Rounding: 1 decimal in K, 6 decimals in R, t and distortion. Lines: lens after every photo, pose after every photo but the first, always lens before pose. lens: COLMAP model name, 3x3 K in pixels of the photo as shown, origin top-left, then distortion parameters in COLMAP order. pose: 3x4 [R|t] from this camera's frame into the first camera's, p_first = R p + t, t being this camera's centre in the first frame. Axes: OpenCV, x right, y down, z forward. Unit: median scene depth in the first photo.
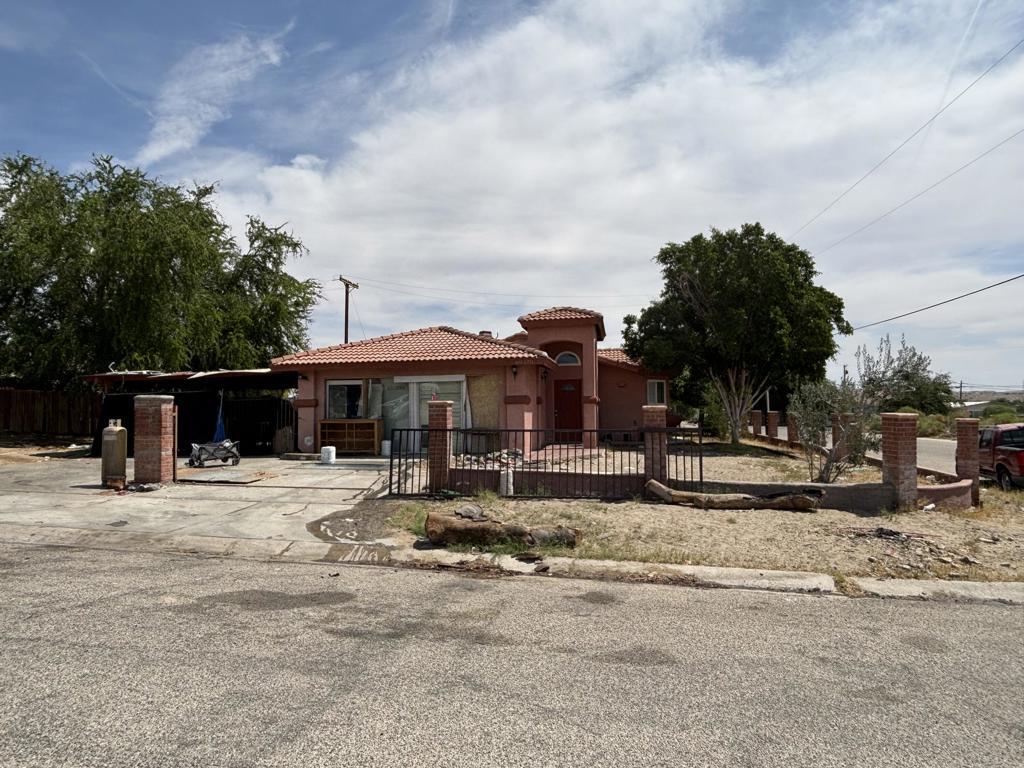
lens RADIAL K [[664.0, 0, 505.5], [0, 664.0, 376.9], [0, 0, 1]] dist [0.007084, -0.010053]
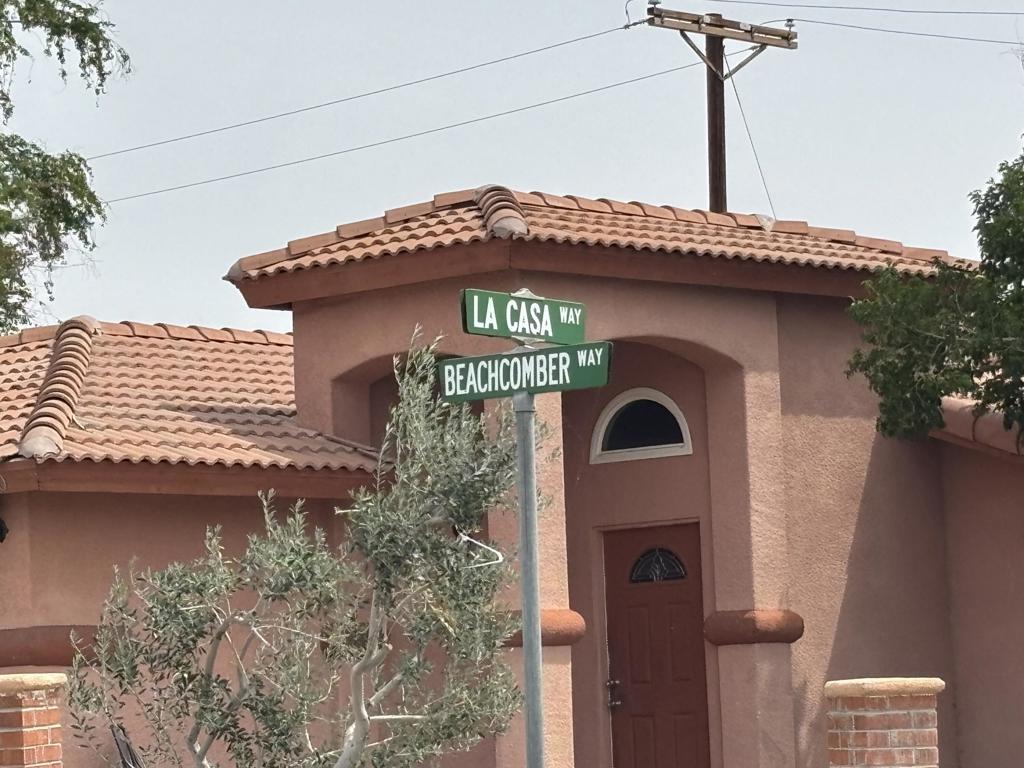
lens RADIAL K [[4097.8, 0, 510.5], [0, 4097.8, 384.5], [0, 0, 1]] dist [0.194864, 0.000000]
pose [[0.867164, -0.069082, -0.493208, 1.247120], [0.056571, 0.997586, -0.040264, 0.015810], [0.494799, 0.007014, 0.868979, -0.205389]]
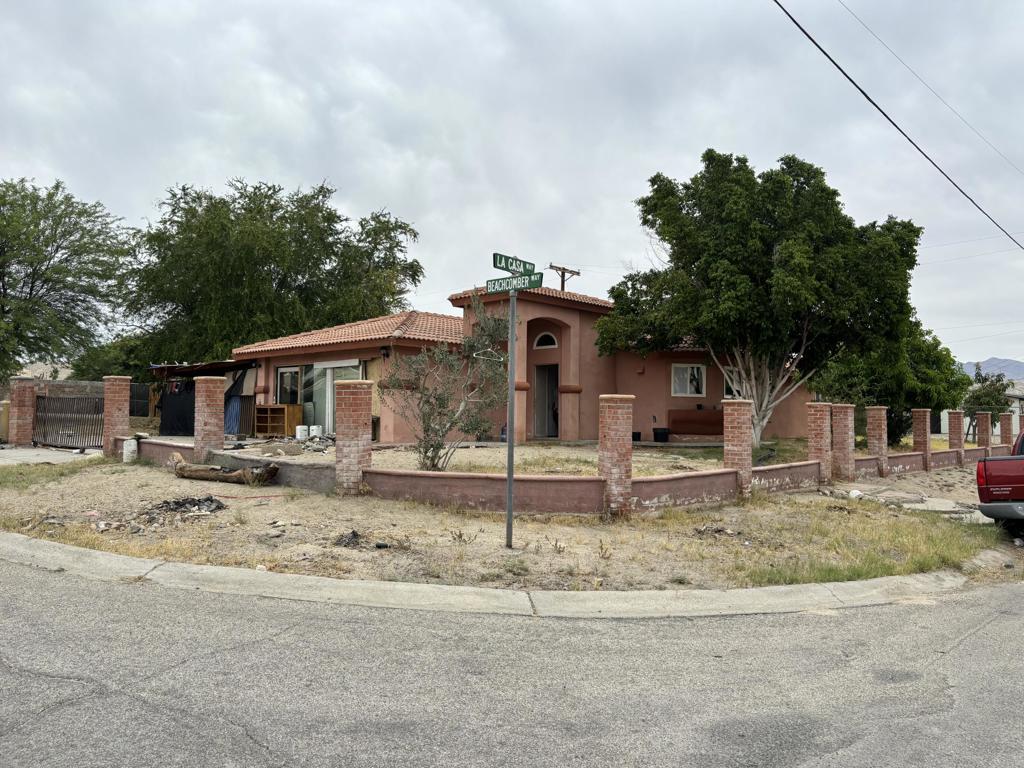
lens RADIAL K [[775.6, 0, 517.3], [0, 775.6, 380.0], [0, 0, 1]] dist [-0.010876, -0.001043]
pose [[0.868723, -0.008509, -0.495226, 1.023349], [0.008102, 0.999963, -0.002969, 0.048413], [0.495232, -0.001433, 0.868759, 0.204090]]
